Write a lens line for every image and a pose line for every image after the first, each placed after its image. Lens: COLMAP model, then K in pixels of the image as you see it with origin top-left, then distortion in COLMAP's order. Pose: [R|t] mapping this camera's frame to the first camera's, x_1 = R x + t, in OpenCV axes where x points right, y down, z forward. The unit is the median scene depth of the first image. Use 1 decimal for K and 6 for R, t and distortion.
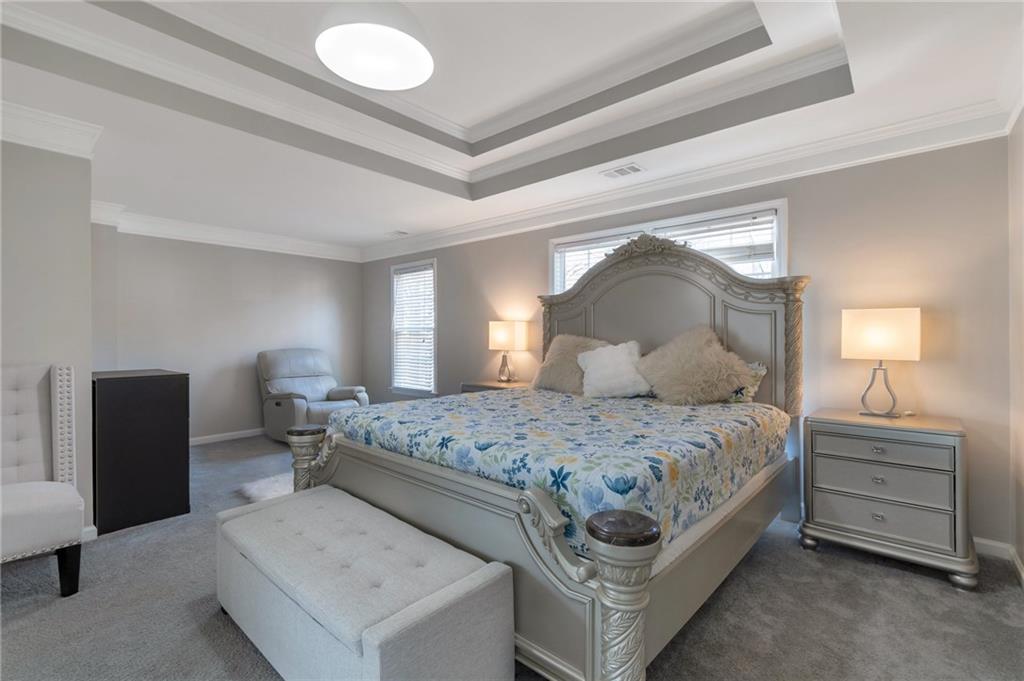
lens RADIAL K [[456.7, 0, 508.3], [0, 456.7, 337.4], [0, 0, 1]] dist [-0.001890, -0.000995]
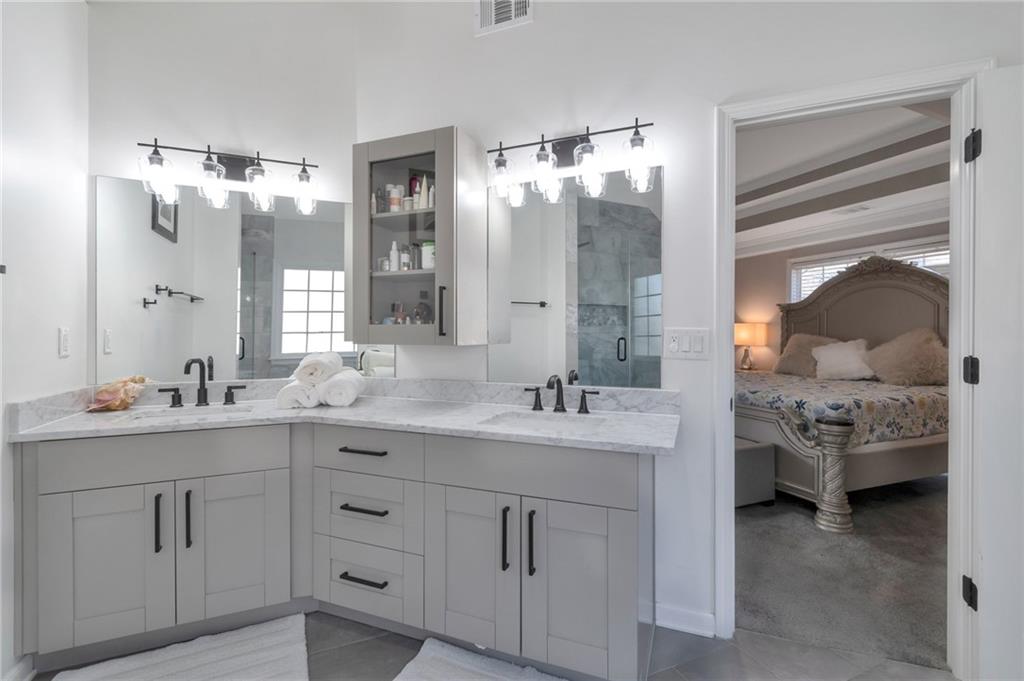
lens RADIAL K [[456.7, 0, 518.1], [0, 456.7, 337.3], [0, 0, 1]] dist [-0.001890, -0.000995]
pose [[0.911740, 0.008083, -0.410687, -0.093246], [-0.006106, 0.999963, 0.006127, 0.001018], [0.410721, -0.003078, 0.911756, -0.632441]]
